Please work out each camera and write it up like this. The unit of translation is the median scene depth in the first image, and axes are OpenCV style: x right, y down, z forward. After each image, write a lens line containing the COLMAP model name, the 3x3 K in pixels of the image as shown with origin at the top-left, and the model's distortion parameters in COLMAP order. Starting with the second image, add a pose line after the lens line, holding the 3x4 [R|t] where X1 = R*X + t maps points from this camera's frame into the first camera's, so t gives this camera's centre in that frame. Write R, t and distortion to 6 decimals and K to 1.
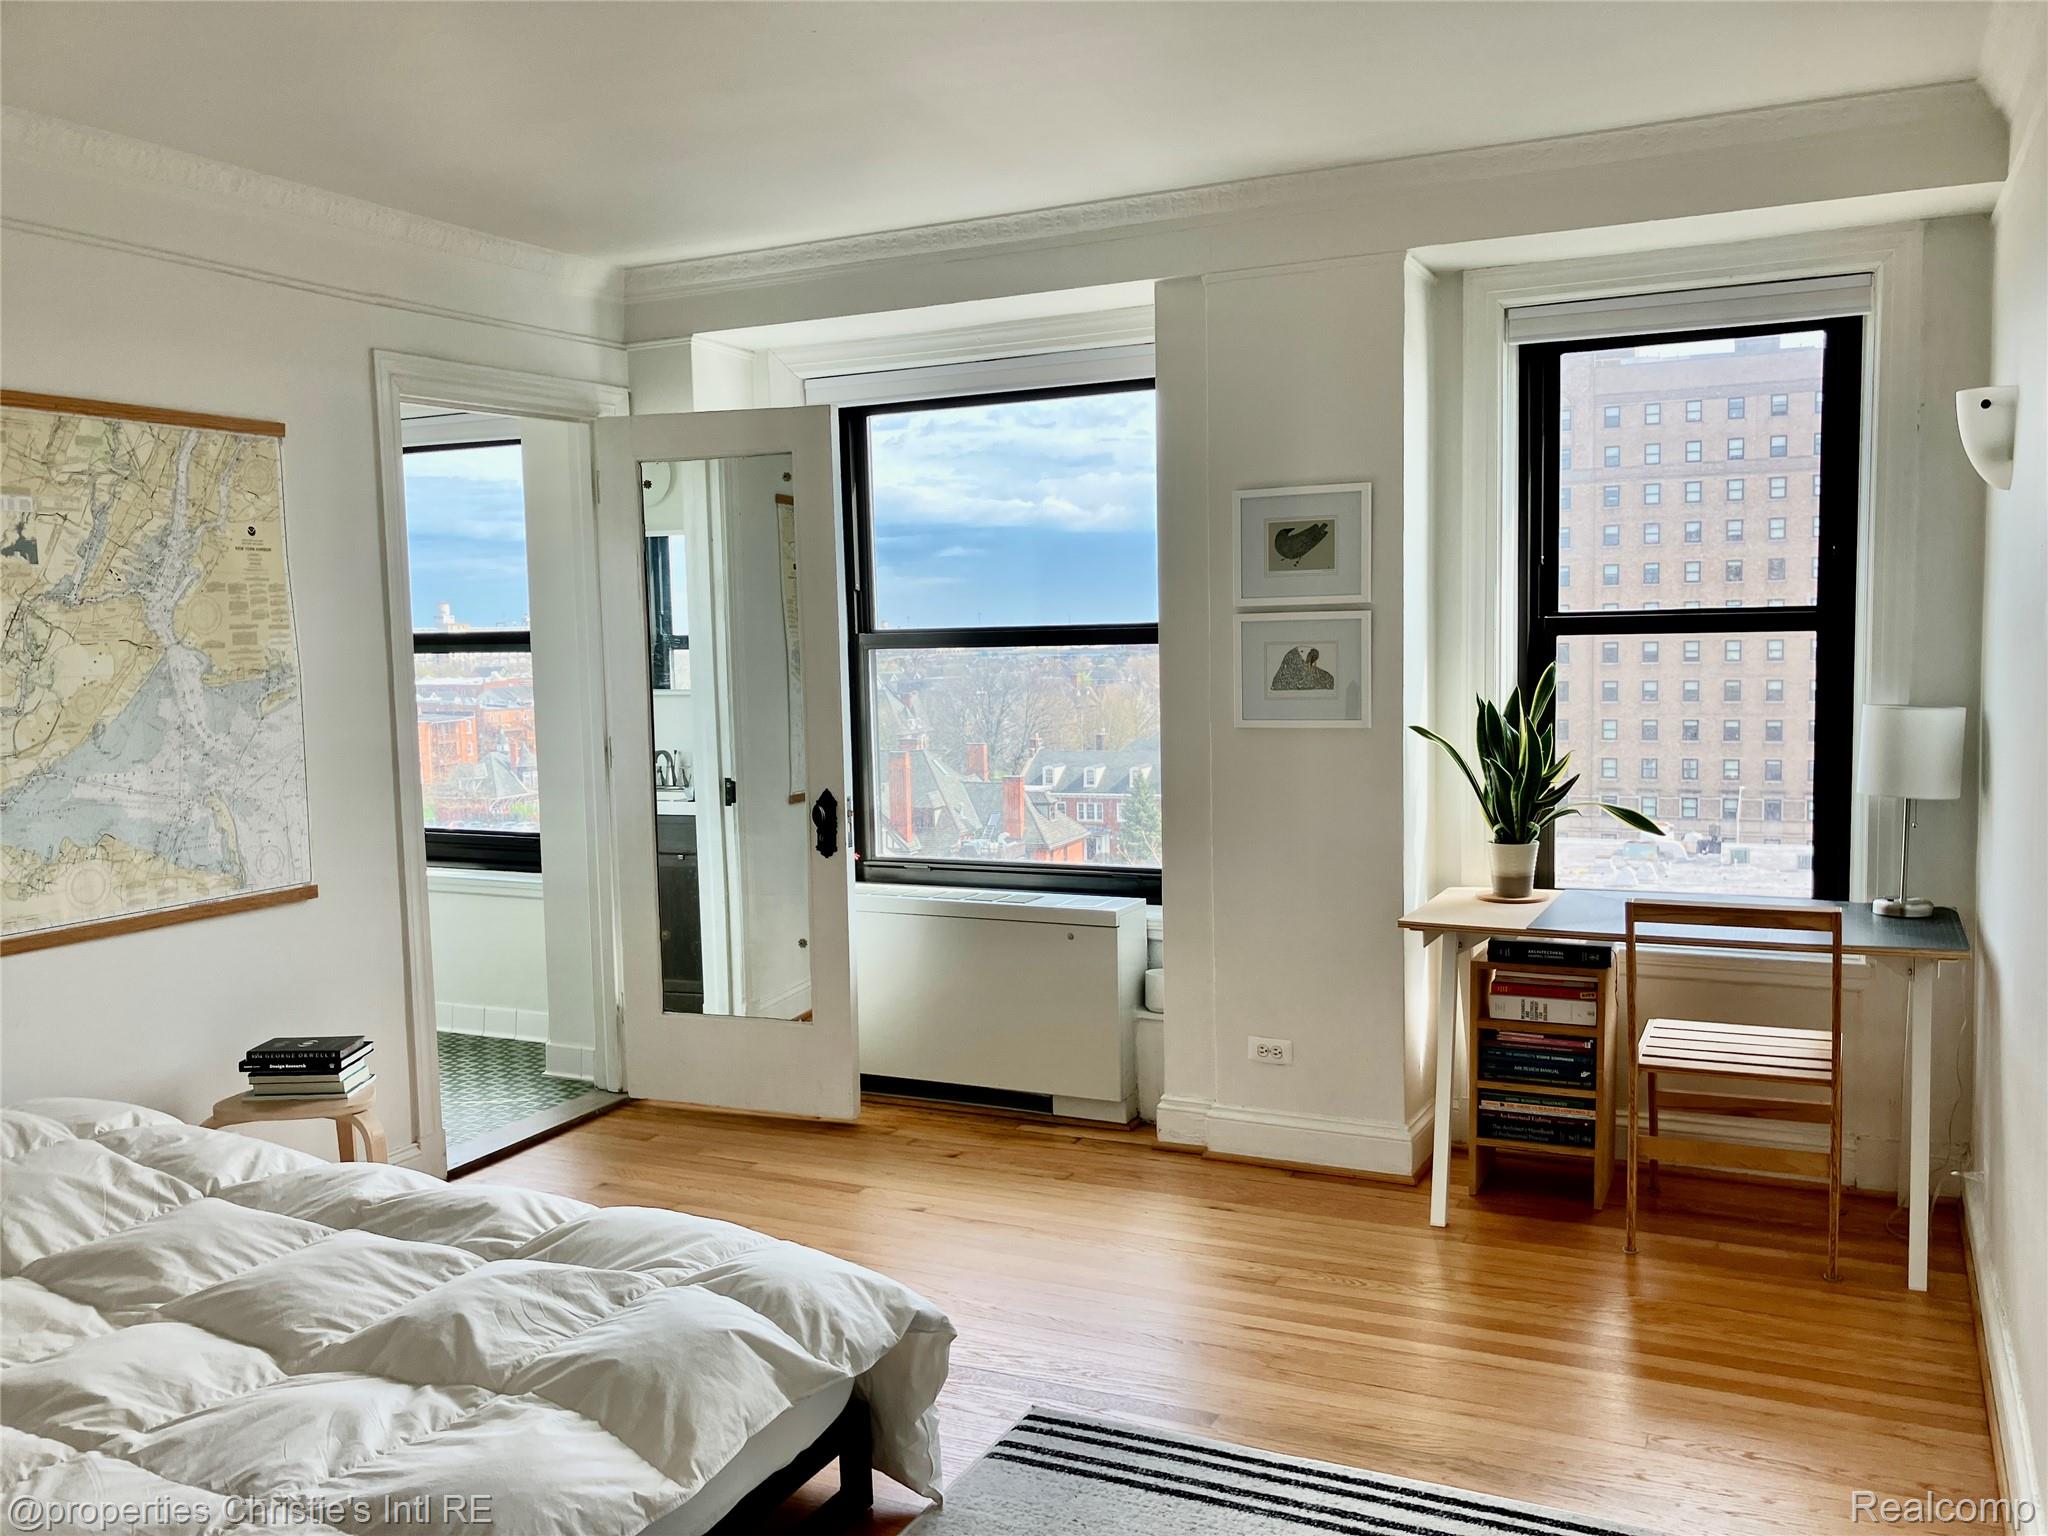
lens RADIAL K [[1731.8, 0, 1018.5], [0, 1731.8, 767.5], [0, 0, 1]] dist [0.009509, -0.018242]
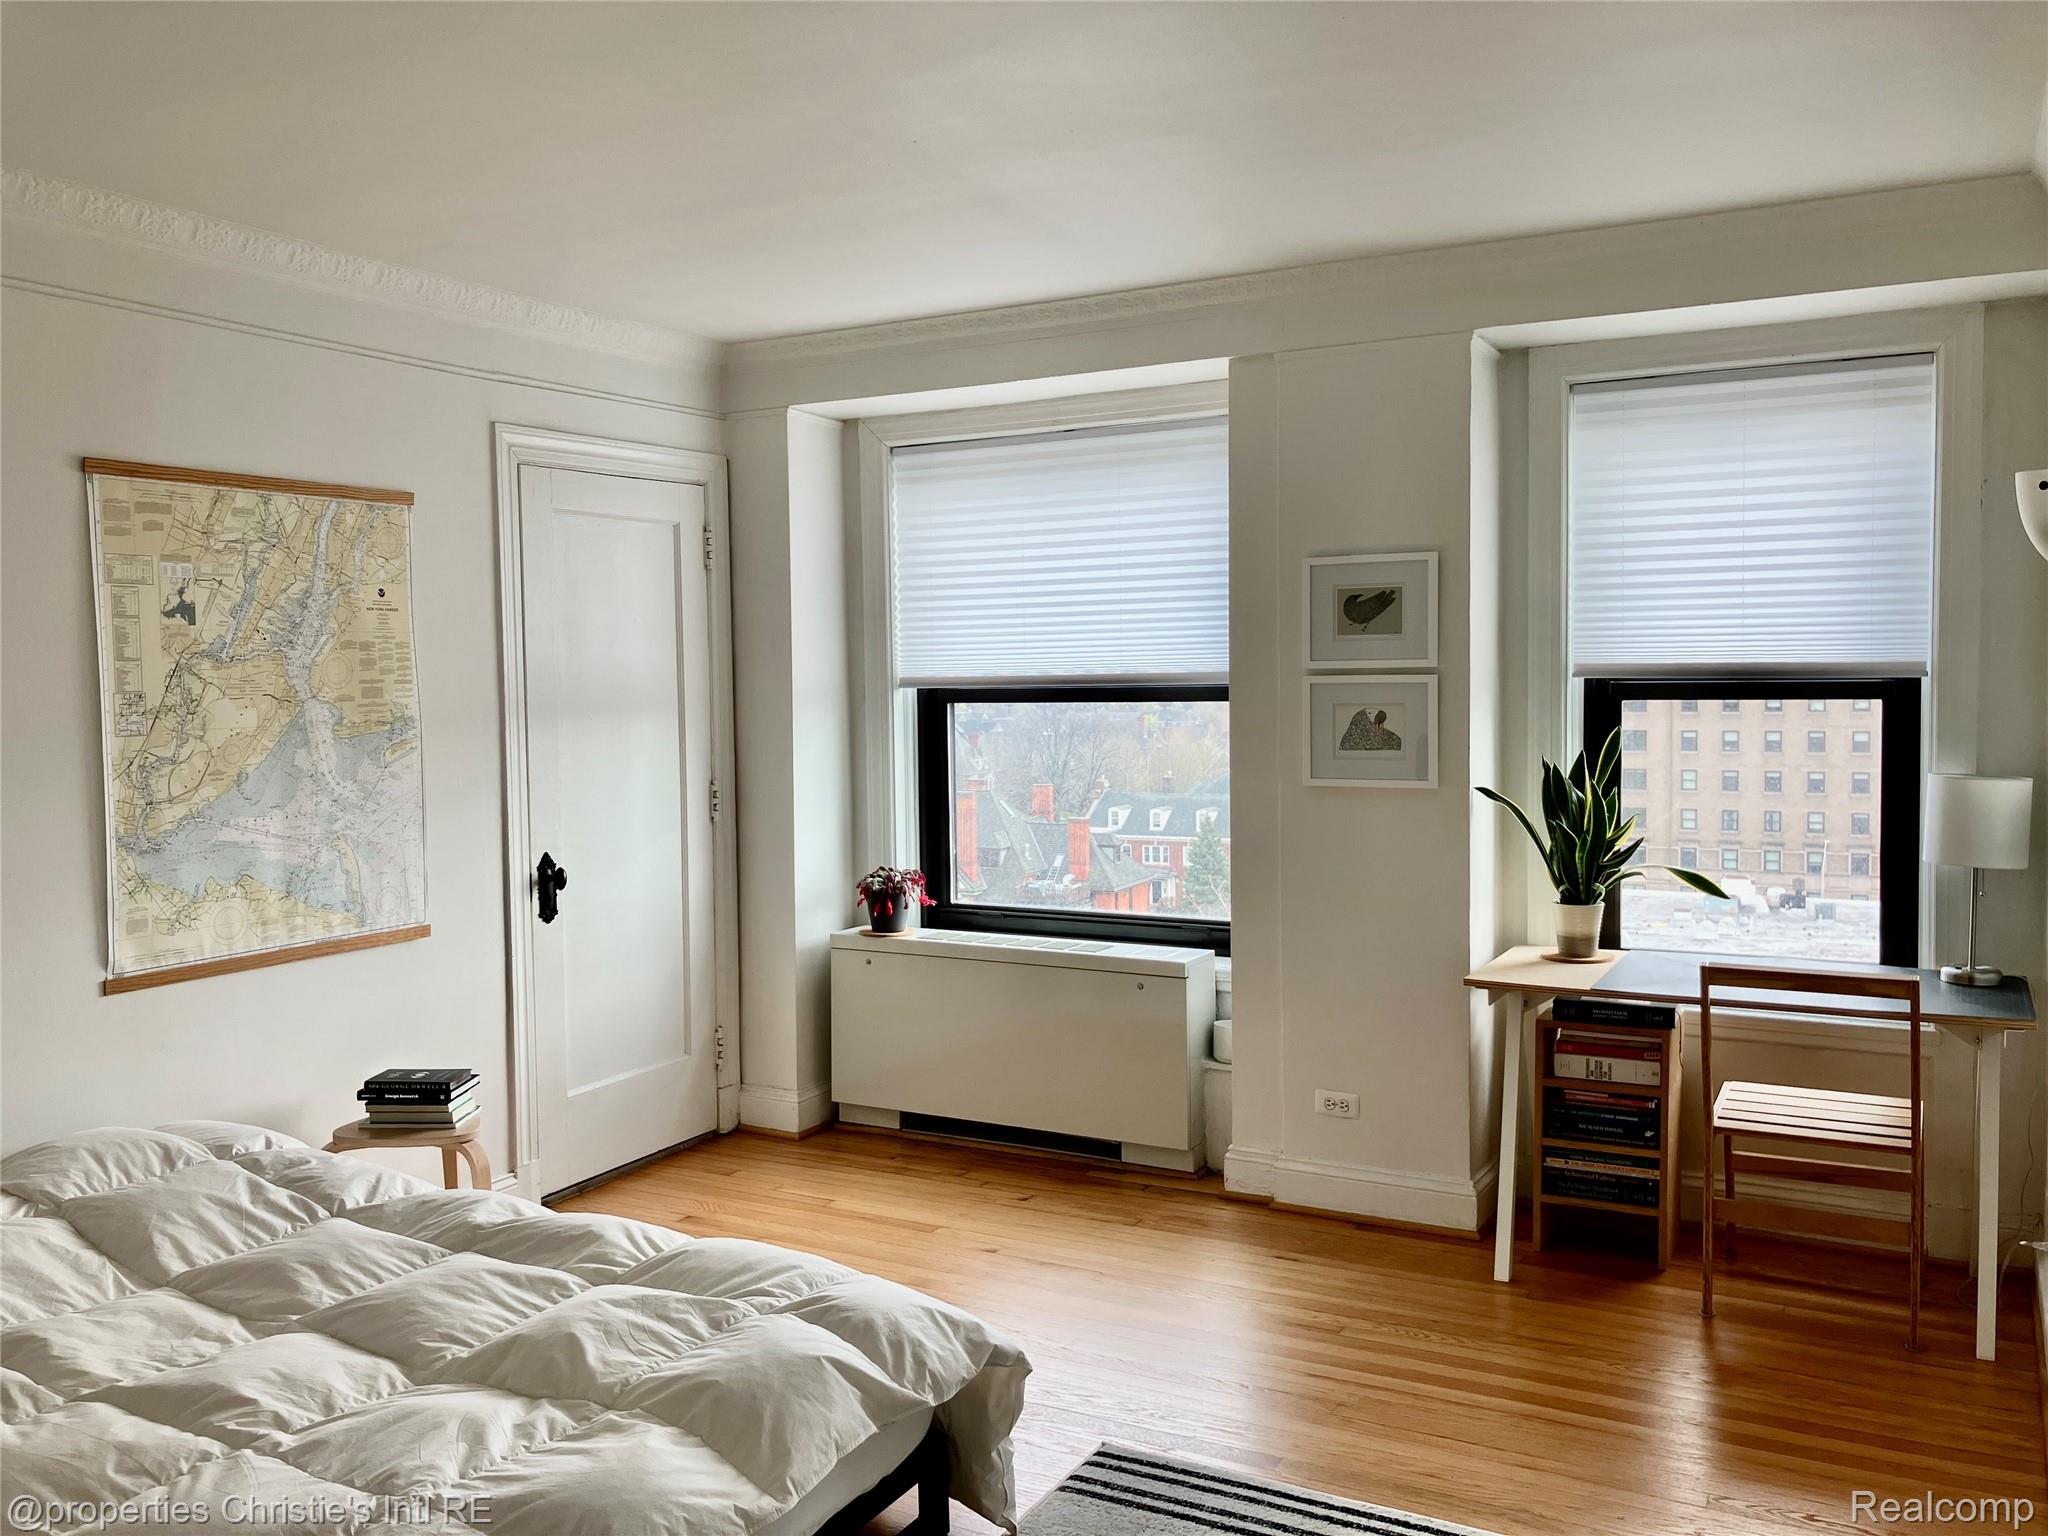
lens RADIAL K [[1731.8, 0, 991.3], [0, 1731.8, 737.1], [0, 0, 1]] dist [0.009509, -0.018242]
pose [[0.998450, 0.012870, -0.054145, -0.005972], [-0.015085, 0.999058, -0.040689, -0.008713], [0.053570, 0.041442, 0.997704, -0.045092]]
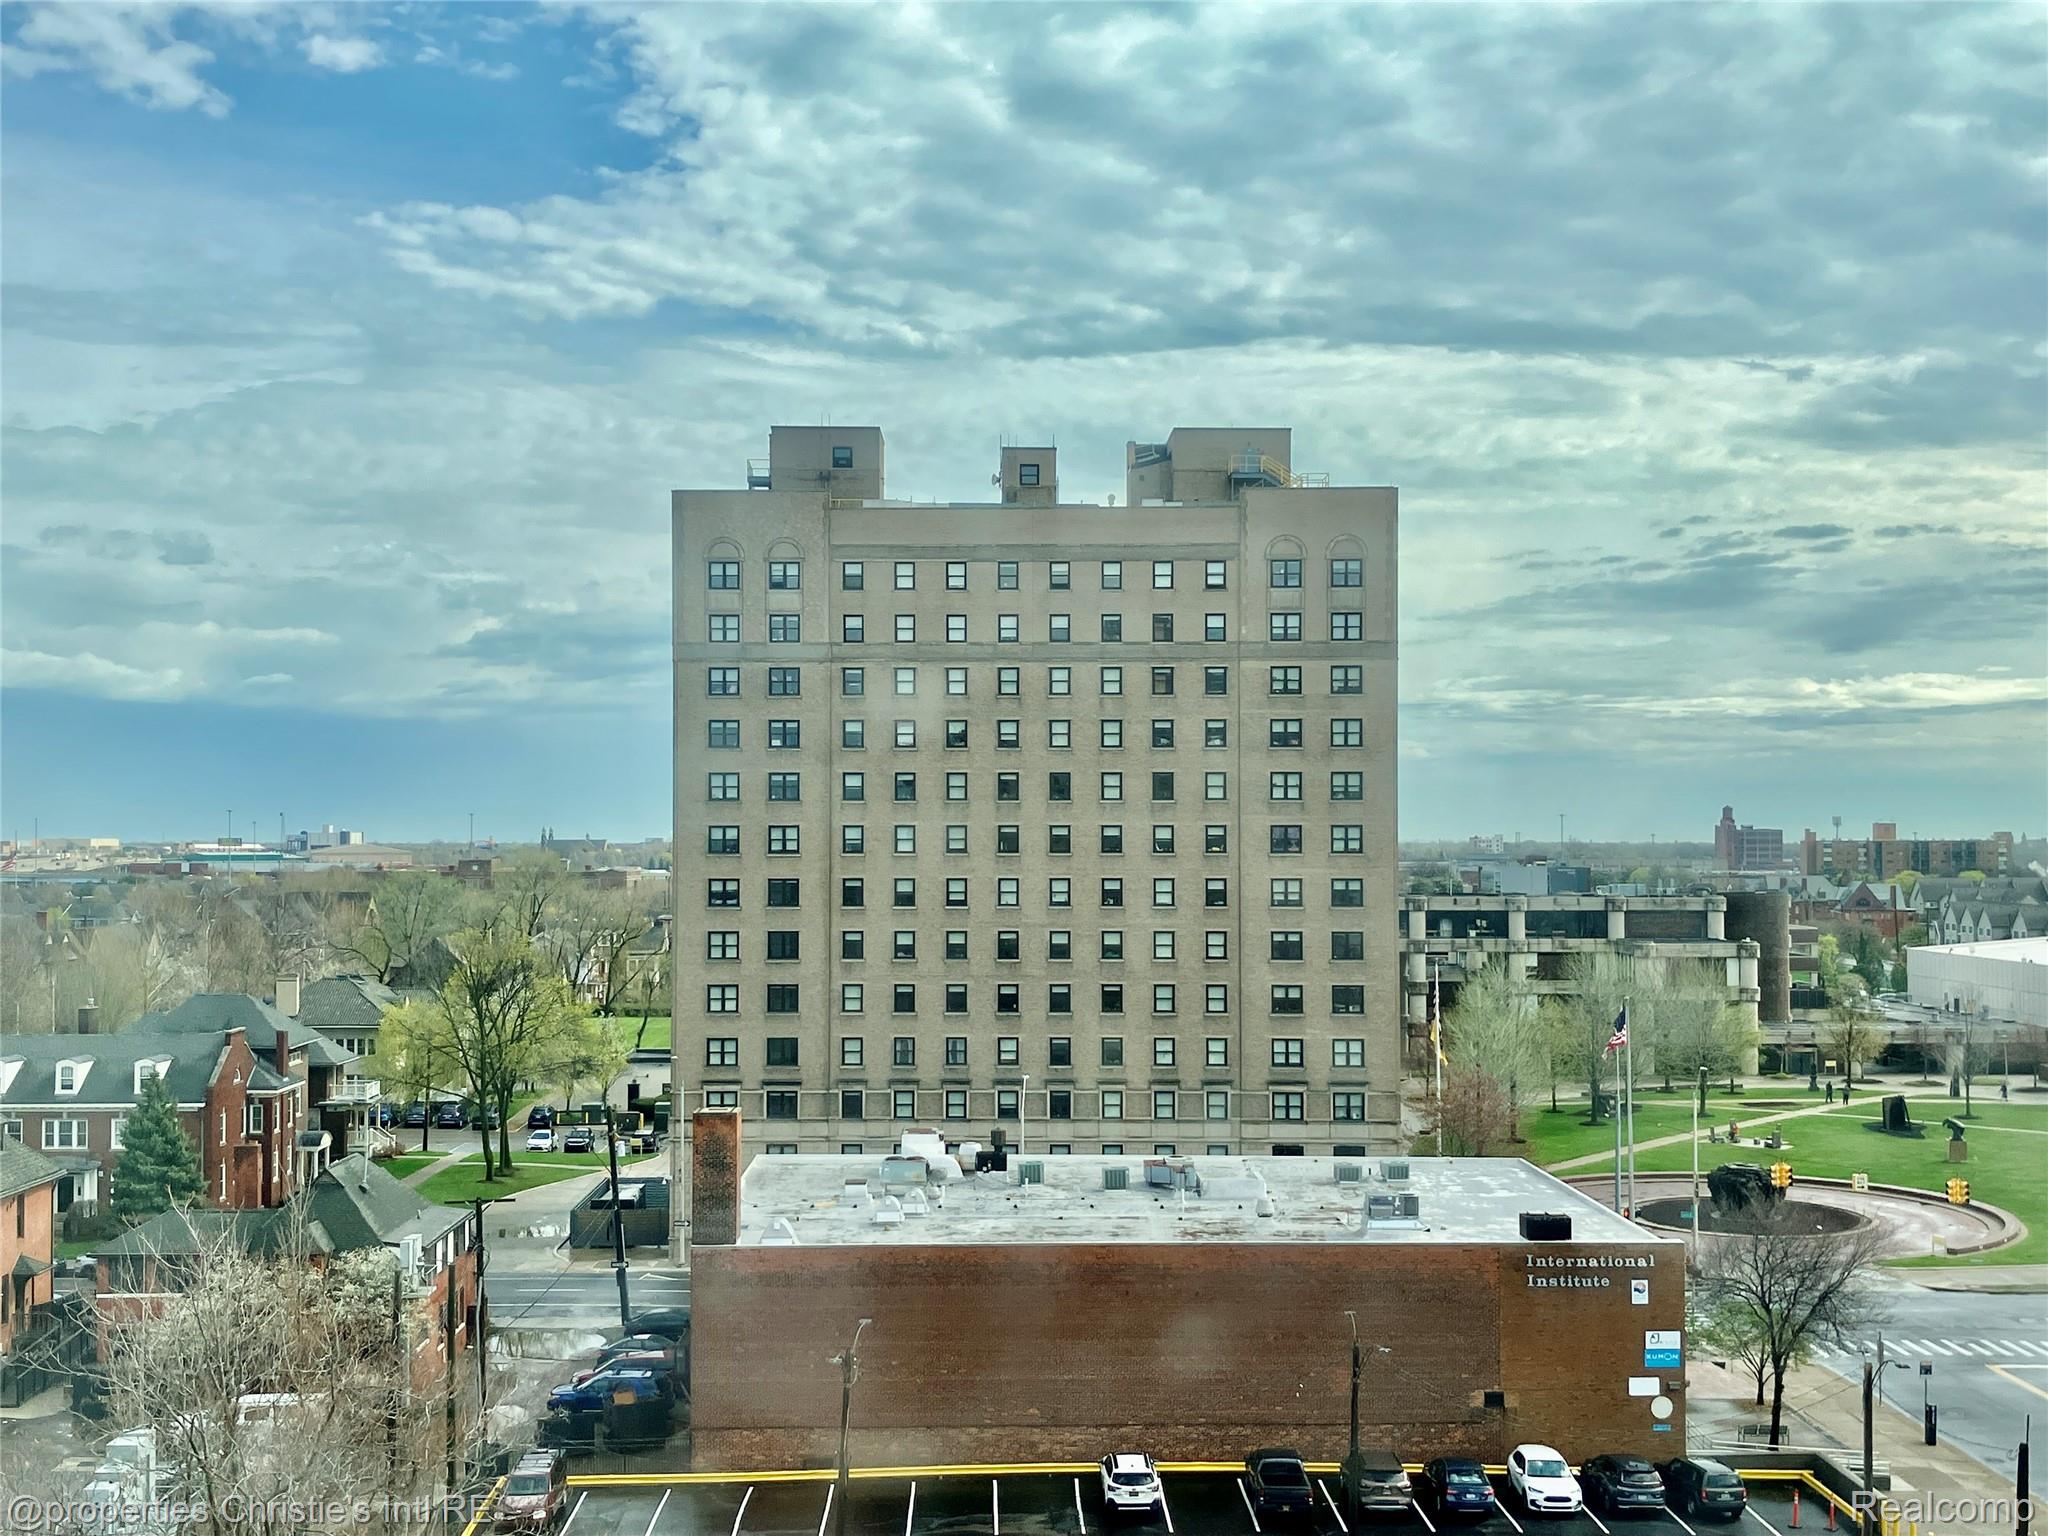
lens RADIAL K [[2260.5, 0, 1032.7], [0, 2260.5, 754.7], [0, 0, 1]] dist [0.044926, 0.000000]
pose [[0.902069, 0.036612, 0.430037, -0.173191], [0.013787, 0.993442, -0.113500, -0.771201], [-0.431372, 0.108313, 0.895648, 5.526854]]
